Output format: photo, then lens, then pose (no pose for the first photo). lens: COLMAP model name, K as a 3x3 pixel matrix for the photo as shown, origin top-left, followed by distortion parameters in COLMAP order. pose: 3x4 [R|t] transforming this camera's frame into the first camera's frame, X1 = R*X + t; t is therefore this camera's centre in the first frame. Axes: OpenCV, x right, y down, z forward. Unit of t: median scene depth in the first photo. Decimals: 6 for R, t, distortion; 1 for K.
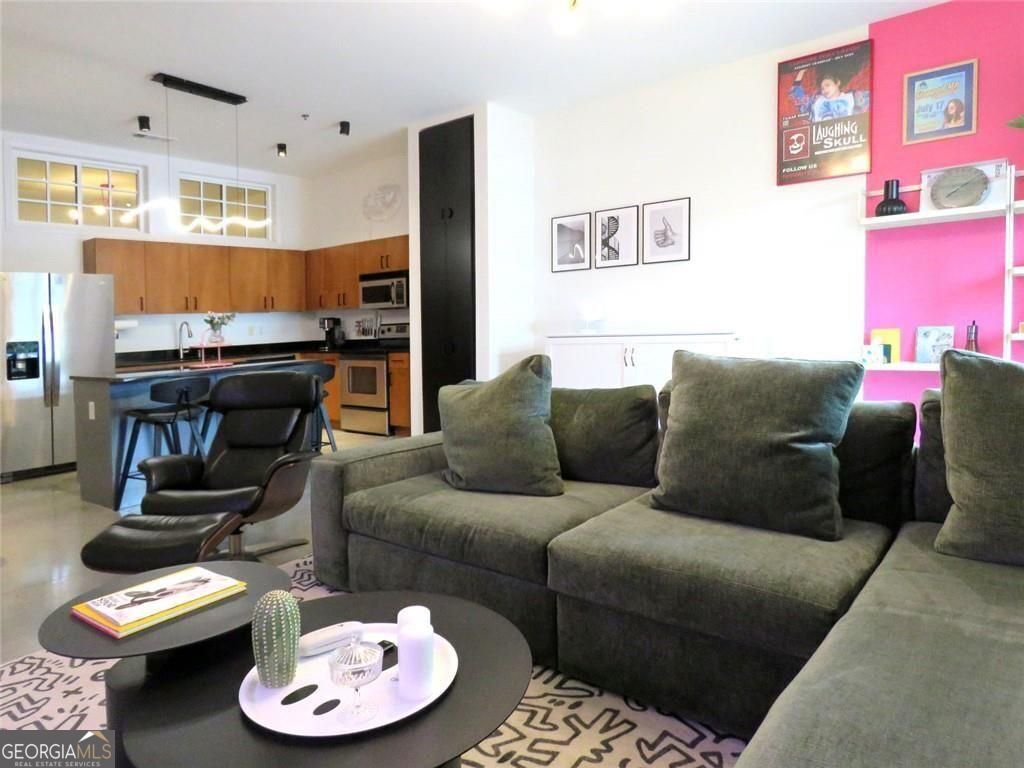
lens RADIAL K [[667.0, 0, 511.3], [0, 667.0, 327.6], [0, 0, 1]] dist [-0.002089, 0.001820]
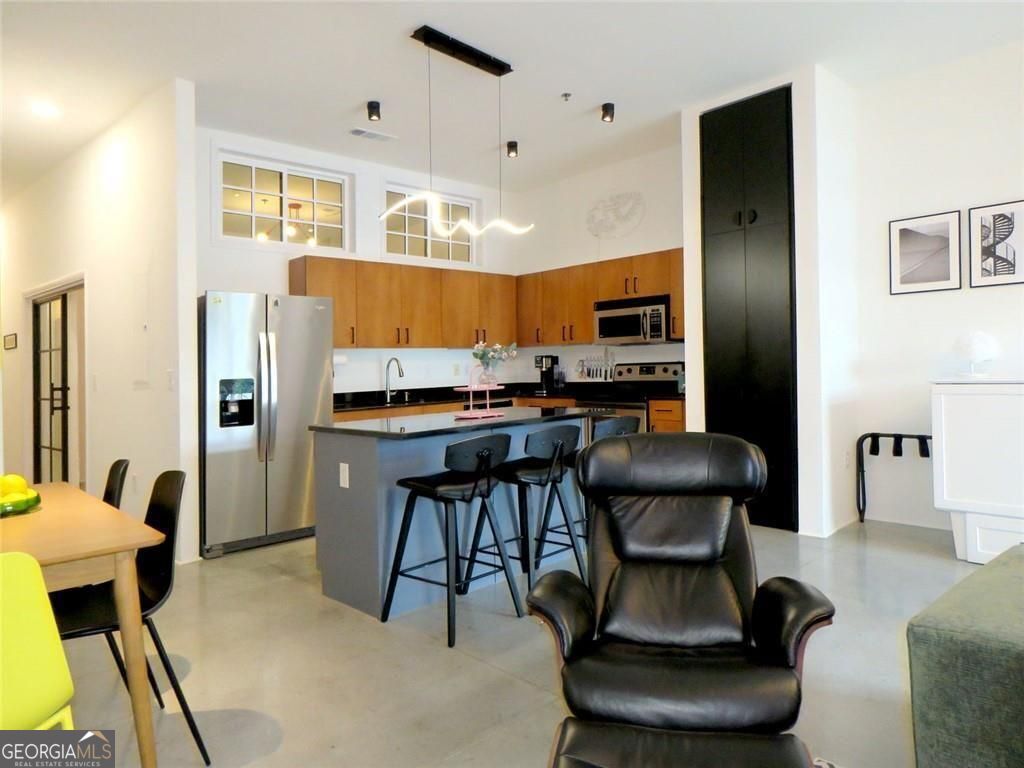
lens RADIAL K [[673.4, 0, 513.4], [0, 673.4, 350.8], [0, 0, 1]] dist [-0.004269, -0.000225]
pose [[0.988639, 0.008324, -0.150079, -0.226242], [-0.012830, 0.999495, -0.029082, 0.005138], [0.149761, 0.030677, 0.988246, 0.199242]]
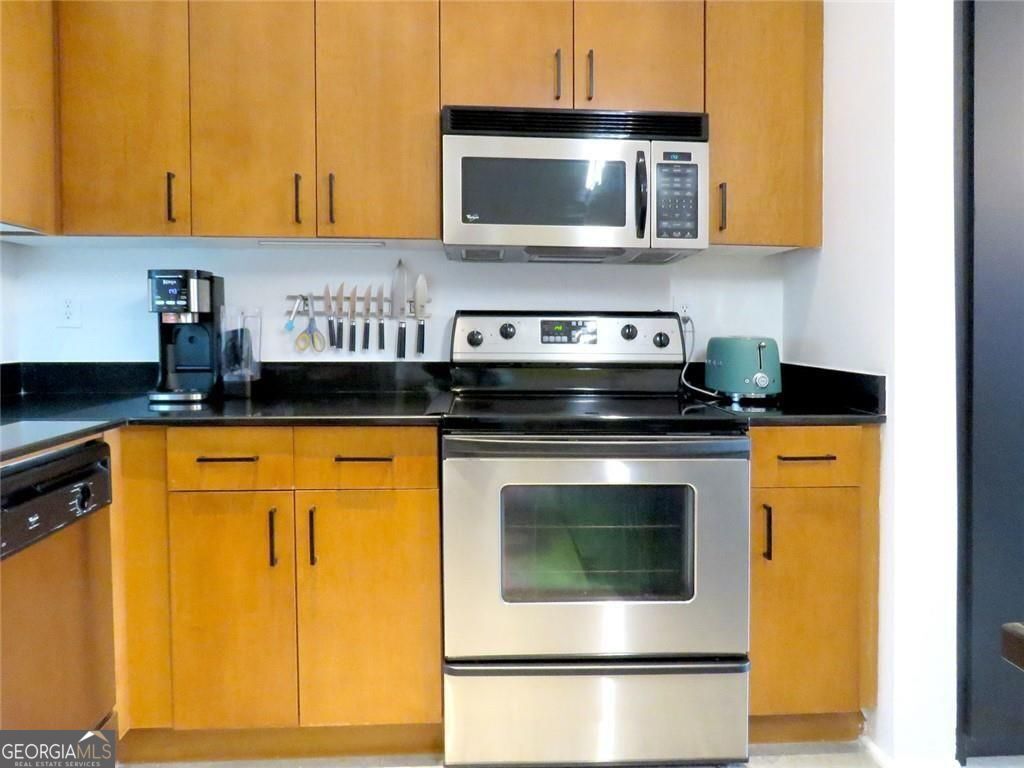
lens RADIAL K [[679.6, 0, 512.0], [0, 679.6, 384.0], [0, 0, 1]] dist [-0.000067, 0.000293]
pose [[0.749433, -0.002922, 0.662074, -0.423158], [-0.029844, 0.998825, 0.038191, 0.016060], [-0.661408, -0.048381, 0.748465, 0.883378]]
